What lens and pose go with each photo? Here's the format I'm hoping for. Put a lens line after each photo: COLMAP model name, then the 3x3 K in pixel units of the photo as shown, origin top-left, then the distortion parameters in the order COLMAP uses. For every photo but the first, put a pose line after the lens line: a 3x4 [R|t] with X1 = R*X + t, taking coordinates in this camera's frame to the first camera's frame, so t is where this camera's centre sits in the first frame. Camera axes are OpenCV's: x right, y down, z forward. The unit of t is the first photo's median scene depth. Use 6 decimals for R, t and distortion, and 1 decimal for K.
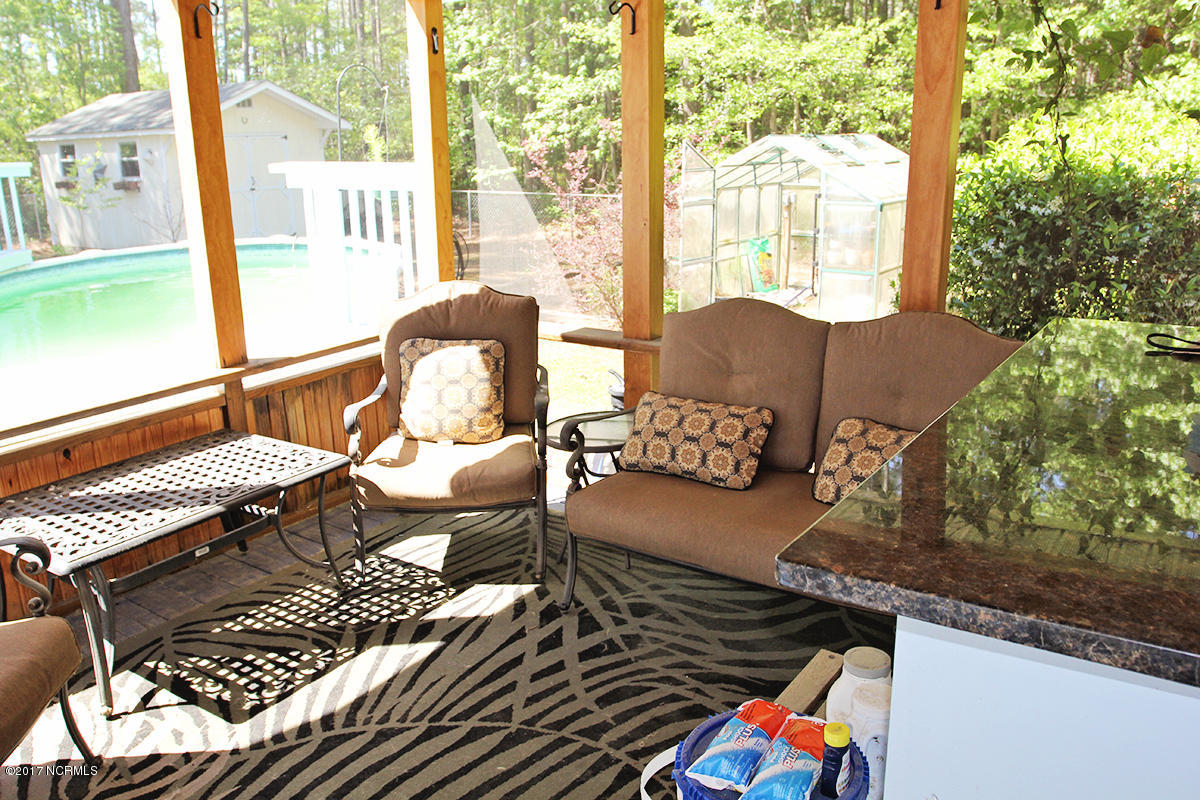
lens RADIAL K [[958.5, 0, 605.5], [0, 958.5, 401.2], [0, 0, 1]] dist [-0.092687, 0.051138]
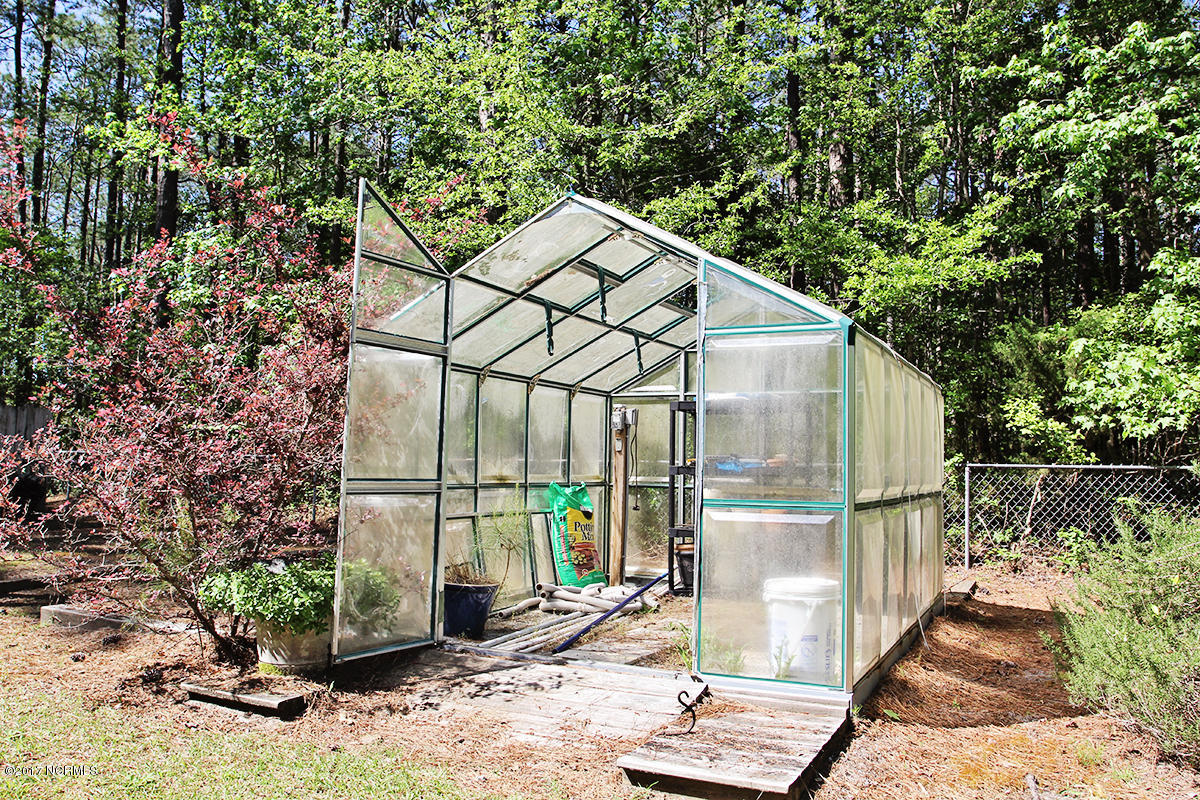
lens RADIAL K [[958.5, 0, 598.9], [0, 958.5, 400.1], [0, 0, 1]] dist [-0.092687, 0.051138]
pose [[0.988368, 0.041971, 0.146174, 0.064165], [0.010109, 0.940905, -0.338518, -0.023192], [-0.151744, 0.336059, 0.929537, 0.319267]]
